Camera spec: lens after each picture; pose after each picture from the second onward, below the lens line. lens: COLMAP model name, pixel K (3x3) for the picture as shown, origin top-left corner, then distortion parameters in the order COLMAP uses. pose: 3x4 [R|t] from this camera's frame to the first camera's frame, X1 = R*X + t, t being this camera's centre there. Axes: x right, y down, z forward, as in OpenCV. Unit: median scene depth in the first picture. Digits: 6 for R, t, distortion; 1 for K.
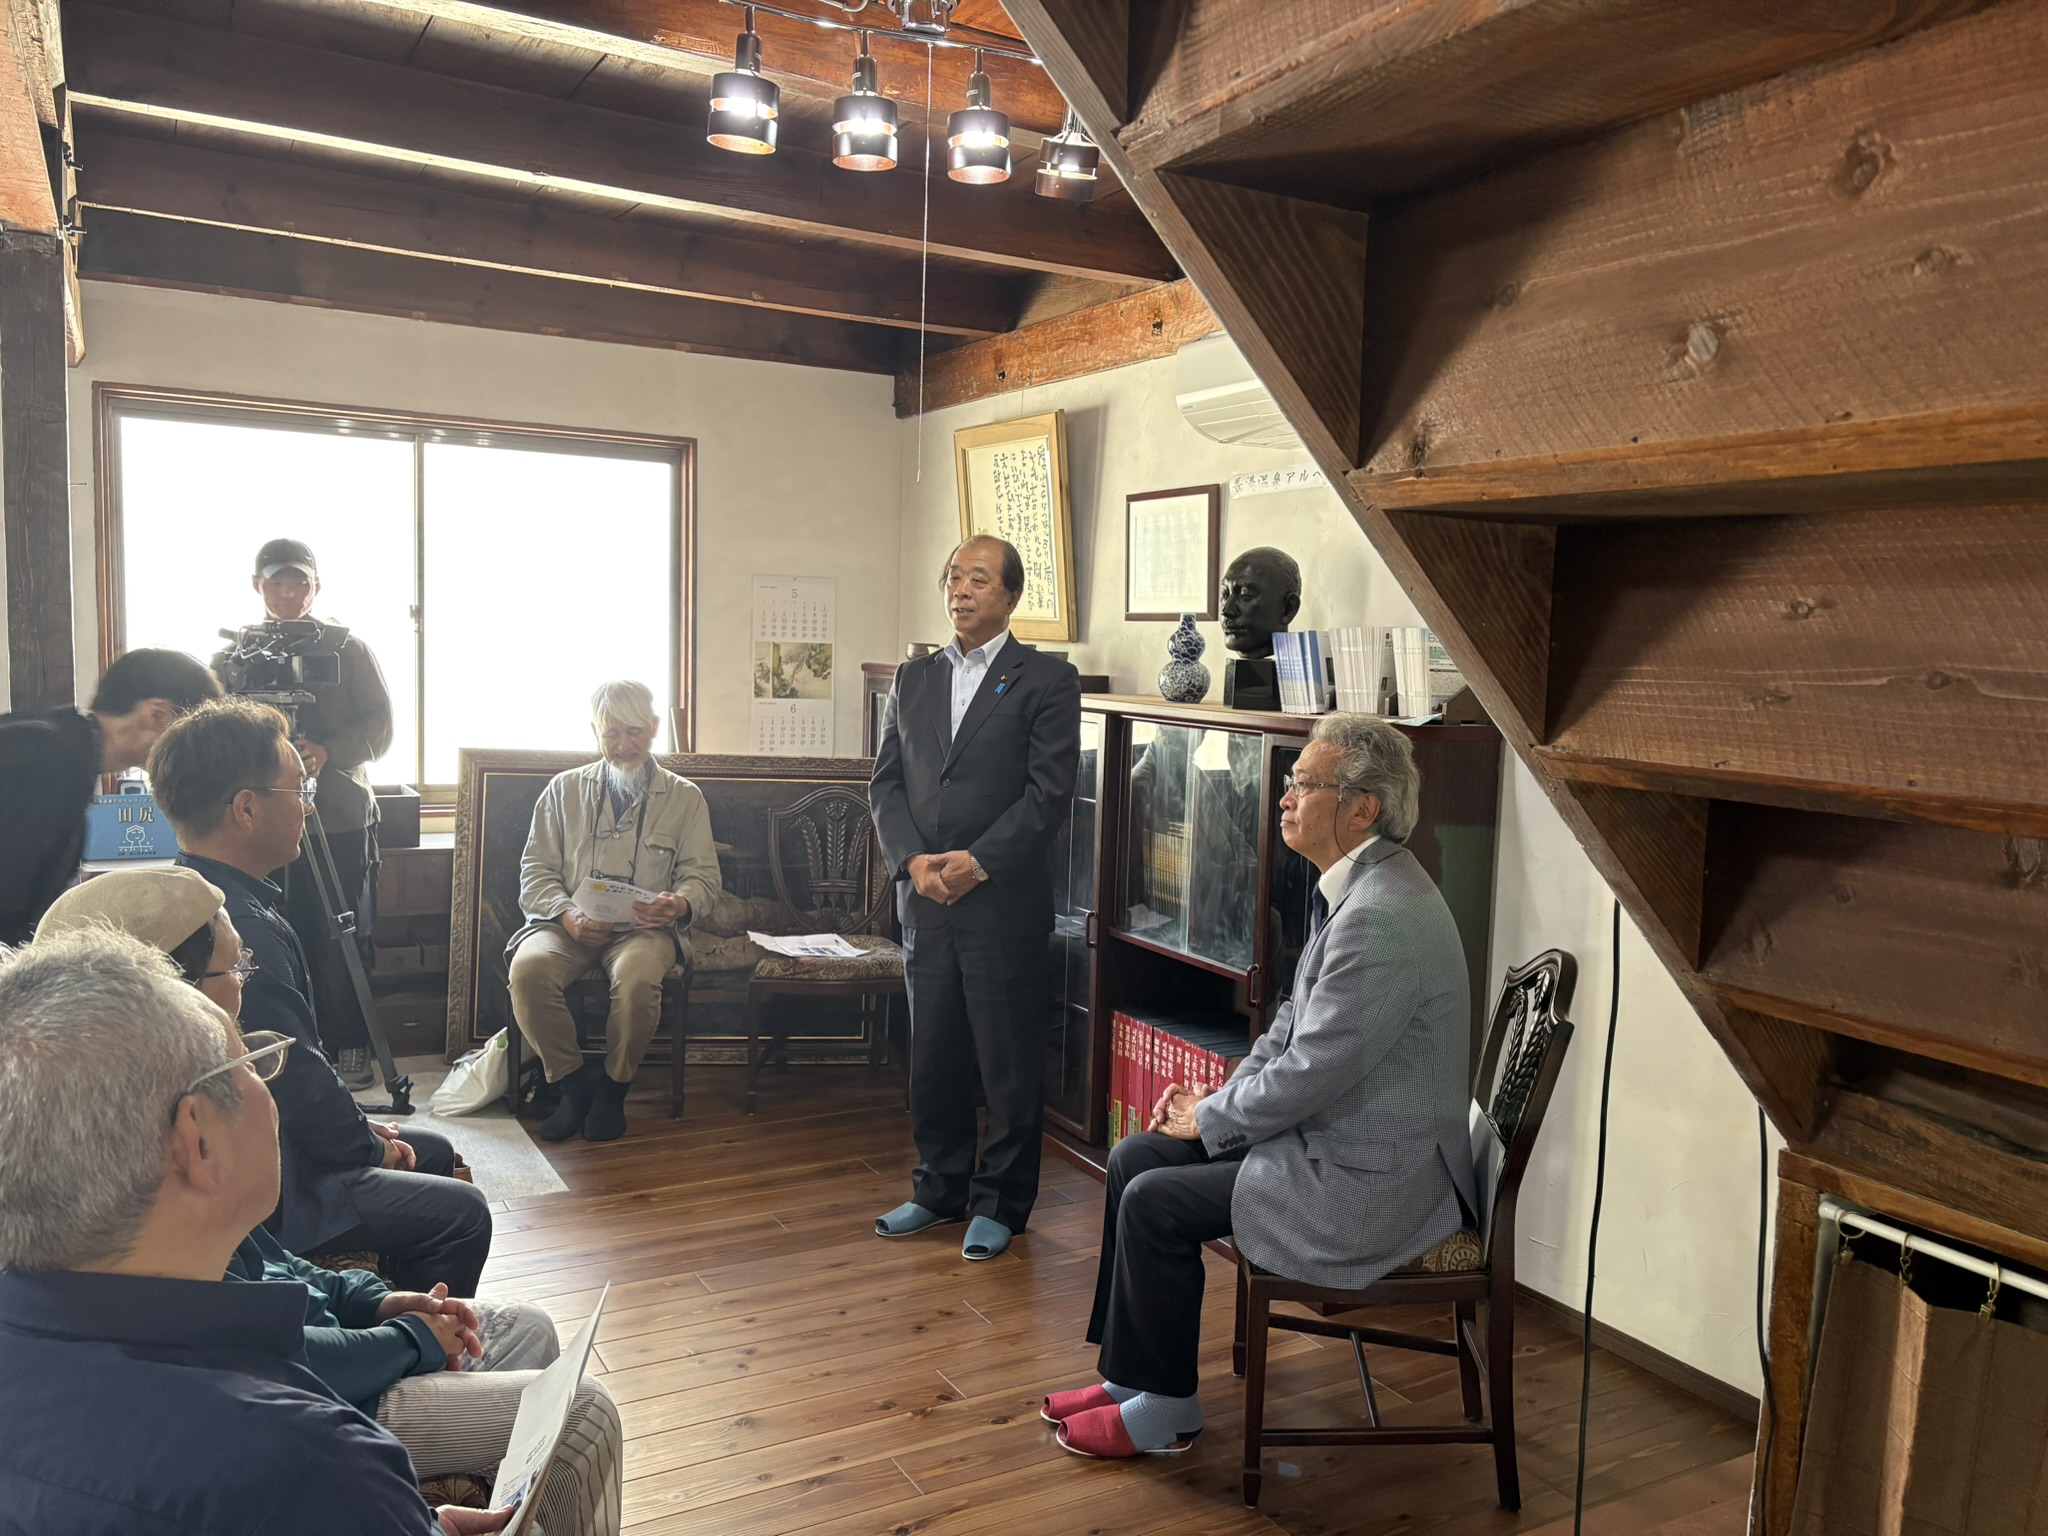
lens RADIAL K [[1509.5, 0, 1015.6], [0, 1509.5, 801.1], [0, 0, 1]] dist [0.103406, -0.123199]
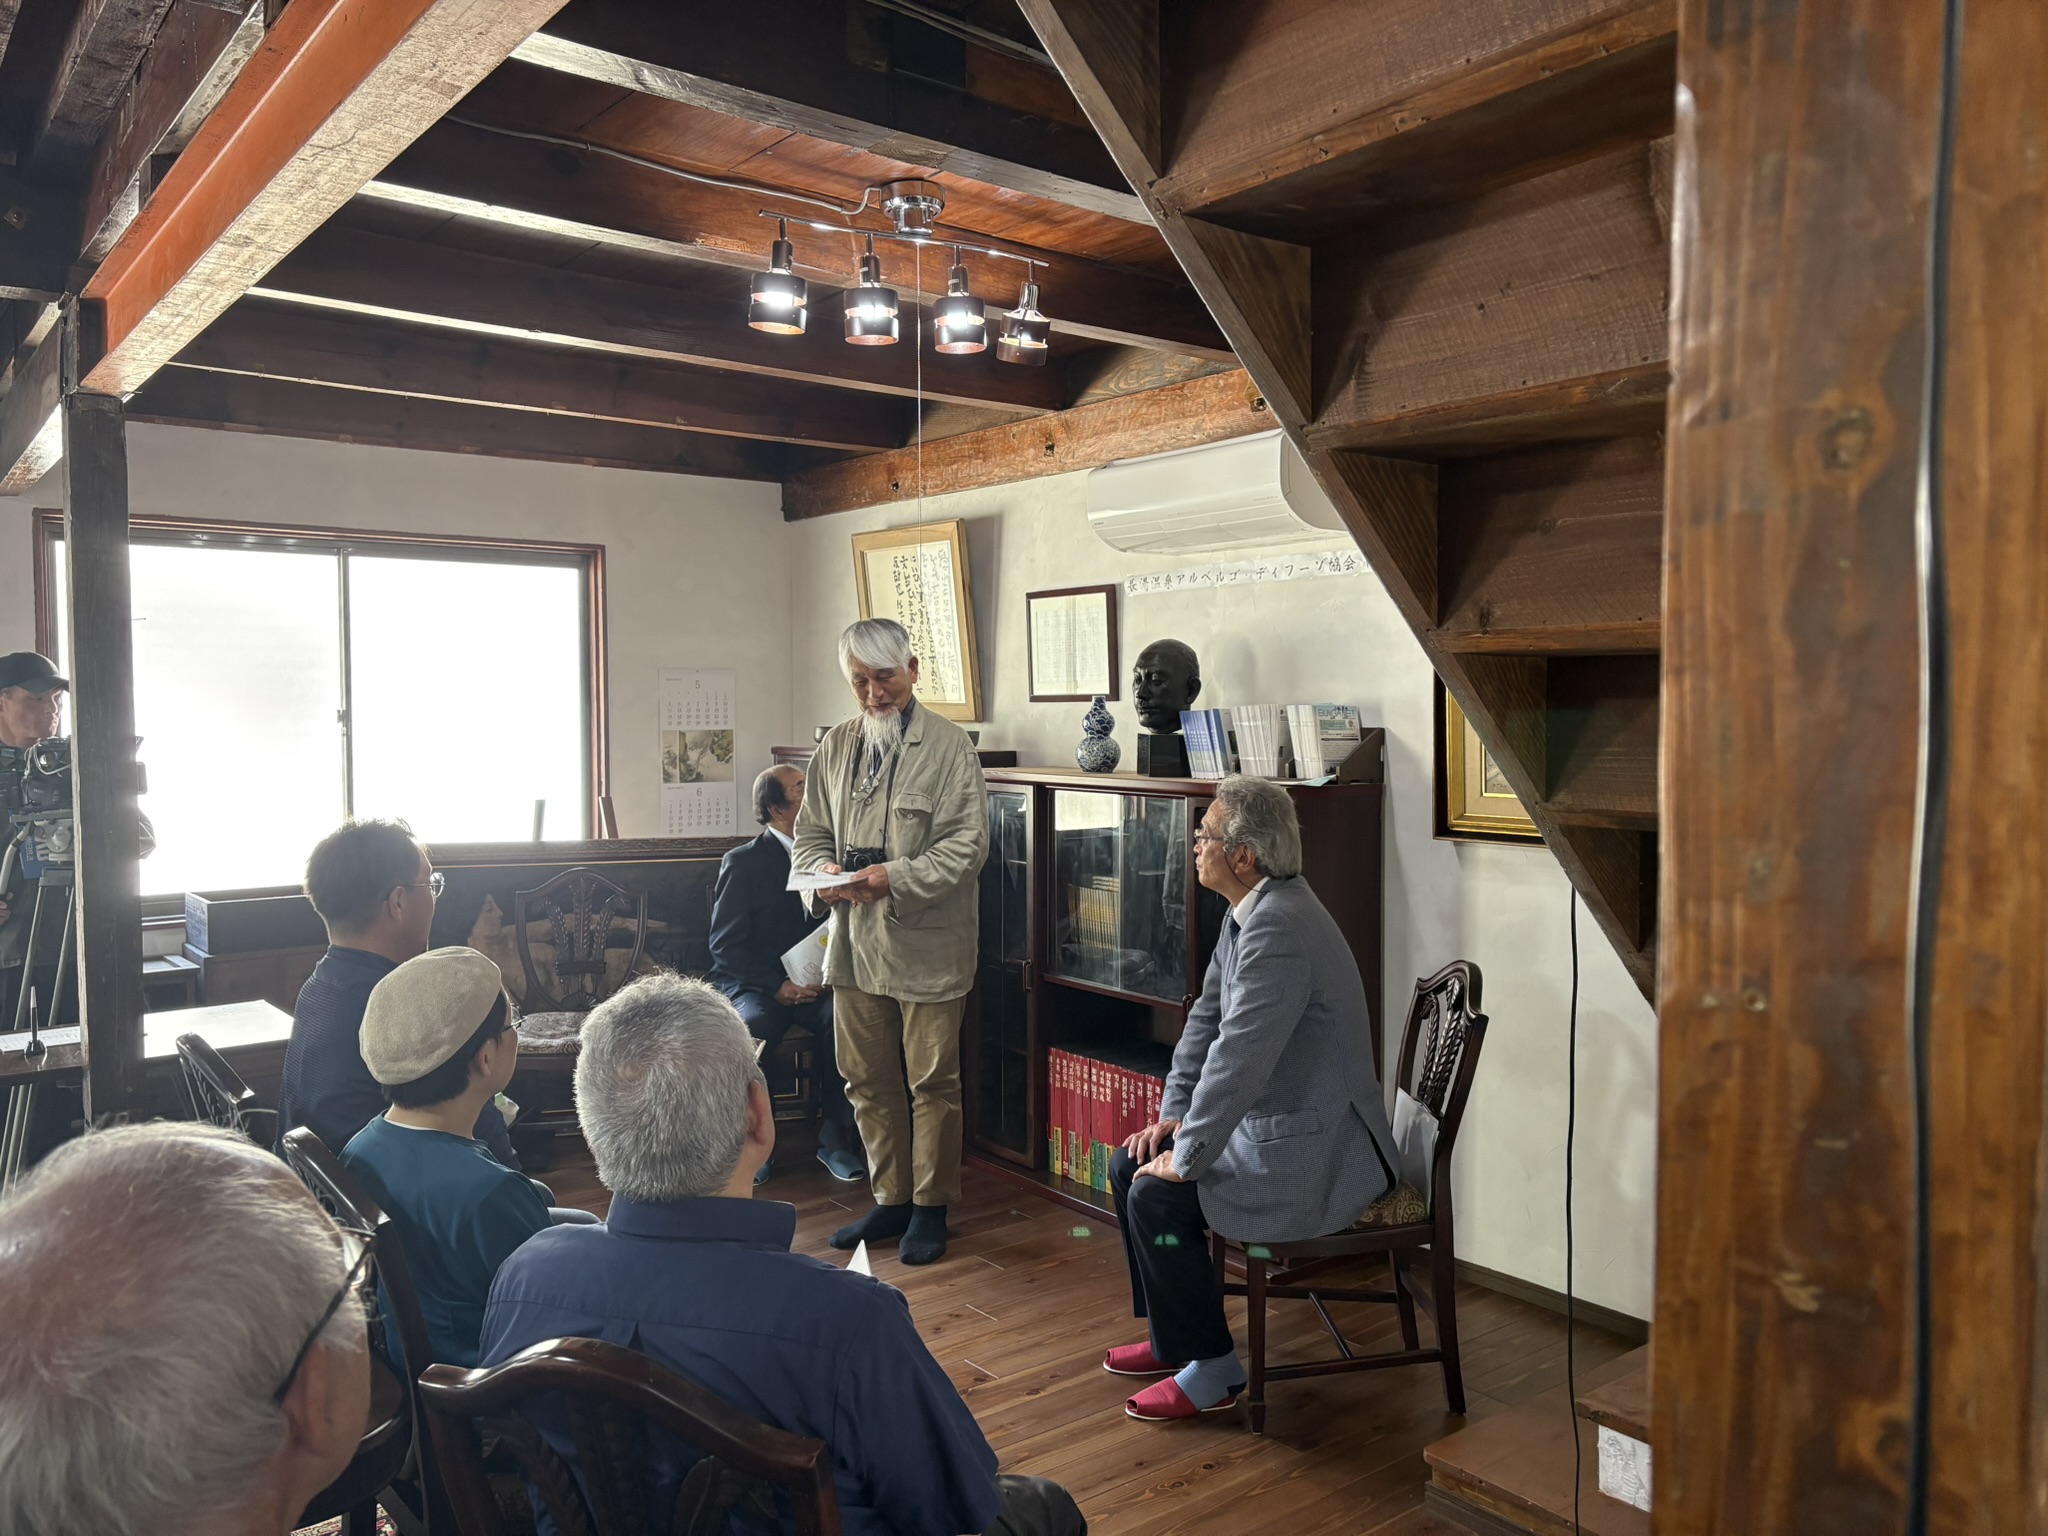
lens RADIAL K [[1509.5, 0, 1015.6], [0, 1509.5, 801.1], [0, 0, 1]] dist [0.103406, -0.123199]
pose [[0.987702, -0.044387, 0.149918, -0.127272], [0.050762, 0.997950, -0.038966, -0.002456], [-0.147882, 0.046097, 0.987930, -0.127553]]
